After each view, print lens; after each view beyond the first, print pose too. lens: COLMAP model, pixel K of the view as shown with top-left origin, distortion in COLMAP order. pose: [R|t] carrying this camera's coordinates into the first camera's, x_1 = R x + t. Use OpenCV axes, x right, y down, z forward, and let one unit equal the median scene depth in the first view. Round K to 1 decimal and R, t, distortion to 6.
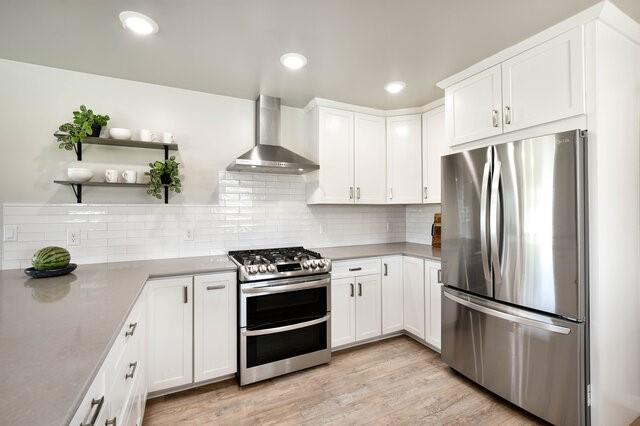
lens RADIAL K [[280.2, 0, 323.7], [0, 280.2, 208.6], [0, 0, 1]] dist [-0.004351, -0.000653]
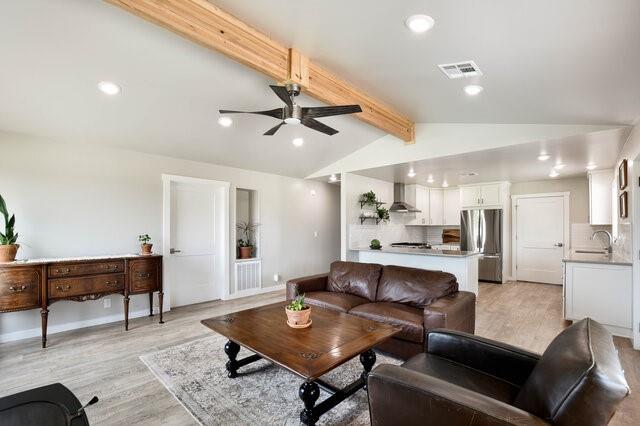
lens RADIAL K [[280.2, 0, 335.0], [0, 280.2, 225.1], [0, 0, 1]] dist [-0.004351, -0.000653]
pose [[0.924814, 0.009575, 0.380300, -1.858668], [-0.009479, 0.999953, -0.002123, -0.006187], [-0.380302, -0.001641, 0.924861, -1.210288]]
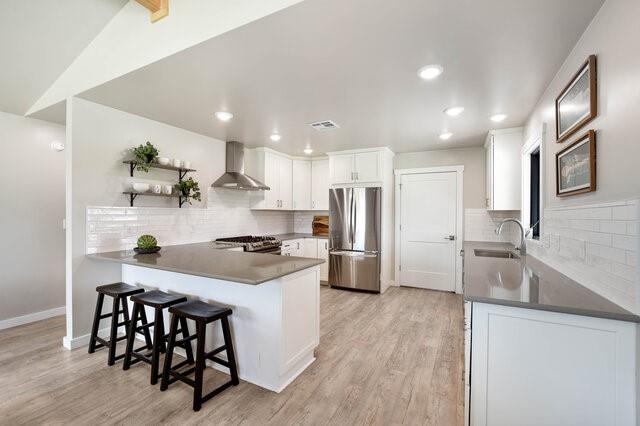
lens RADIAL K [[280.2, 0, 324.5], [0, 280.2, 215.7], [0, 0, 1]] dist [-0.004351, -0.000653]
pose [[0.795014, 0.007459, 0.606545, -0.829841], [-0.016752, 0.999813, 0.009662, -0.003112], [-0.606360, -0.017842, 0.794990, -0.622262]]
